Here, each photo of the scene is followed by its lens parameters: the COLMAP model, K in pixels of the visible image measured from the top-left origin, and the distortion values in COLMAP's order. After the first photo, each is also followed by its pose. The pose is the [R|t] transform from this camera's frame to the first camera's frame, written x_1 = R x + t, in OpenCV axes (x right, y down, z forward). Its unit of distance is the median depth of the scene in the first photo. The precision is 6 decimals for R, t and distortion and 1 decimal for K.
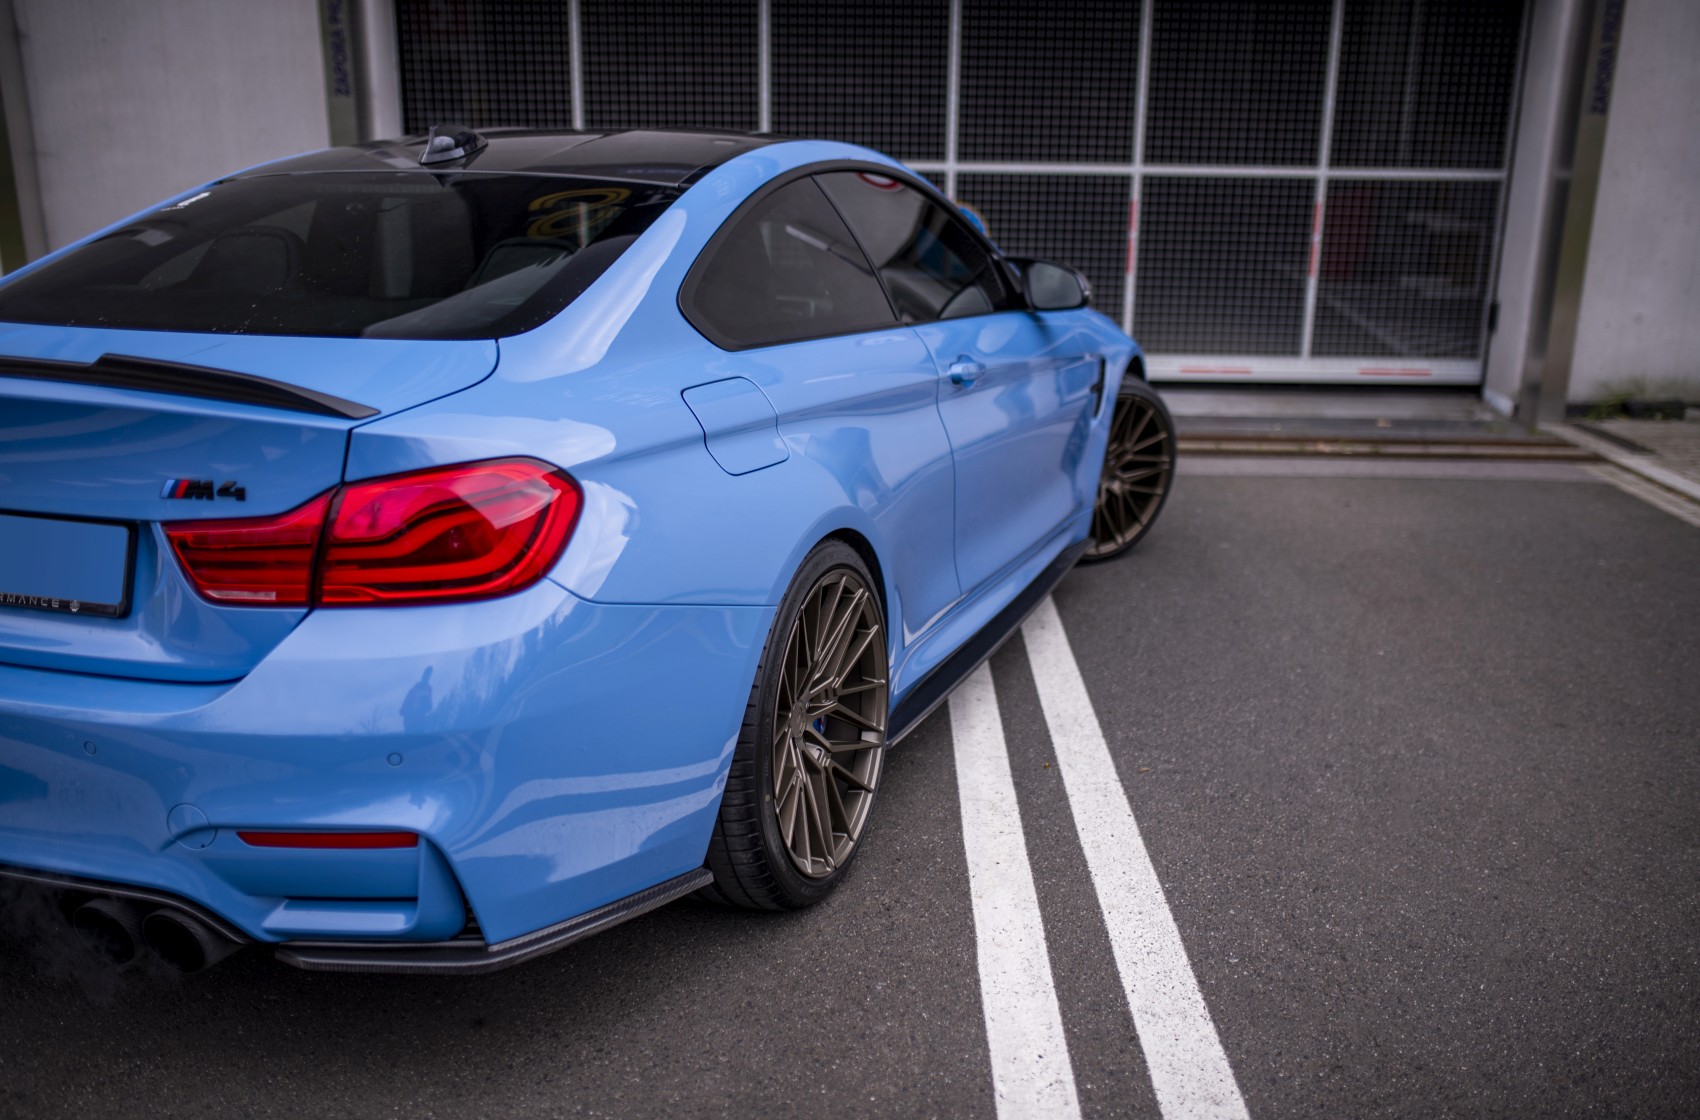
lens RADIAL K [[1595.9, 0, 868.5], [0, 1595.9, 536.4], [0, 0, 1]] dist [-0.060201, 0.076071]
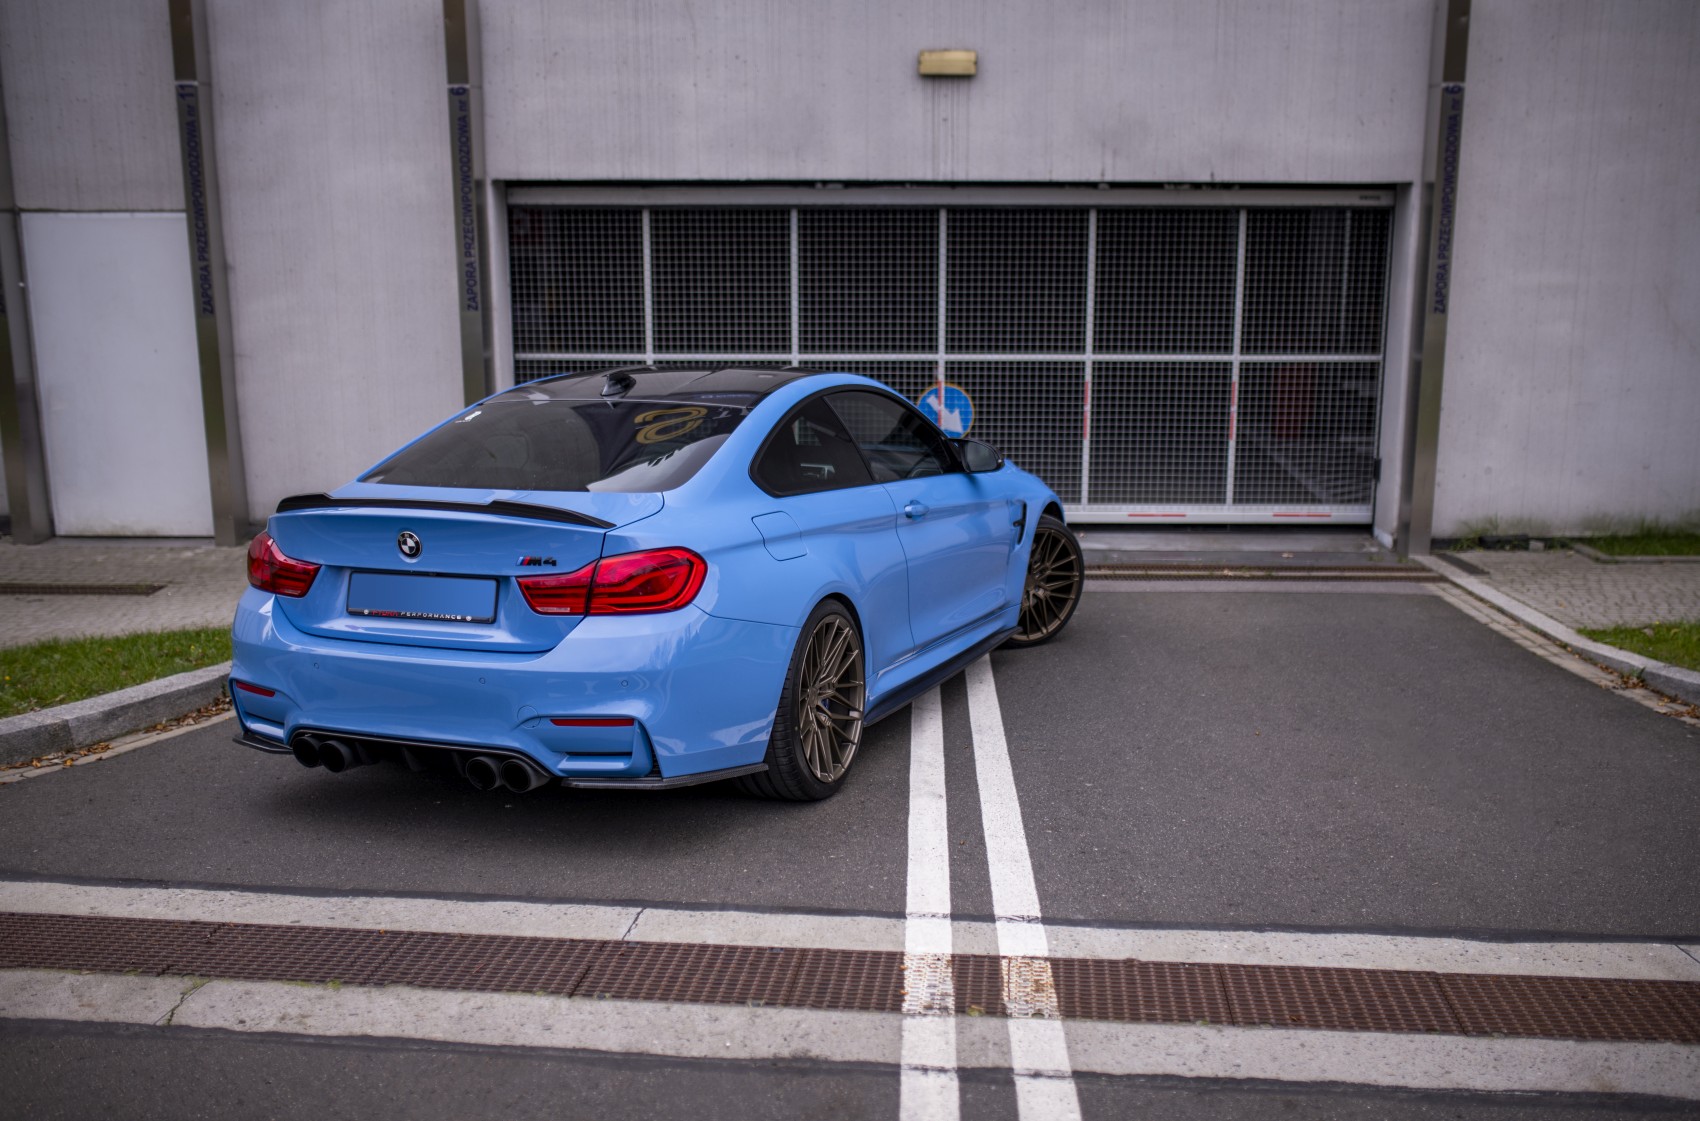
lens RADIAL K [[1653.7, 0, 843.9], [0, 1653.7, 551.8], [0, 0, 1]] dist [-0.076242, 0.106923]
pose [[0.999331, -0.007595, -0.035767, 0.034344], [0.004400, 0.996059, -0.088586, 0.065921], [0.036299, 0.088369, 0.995426, -0.512210]]
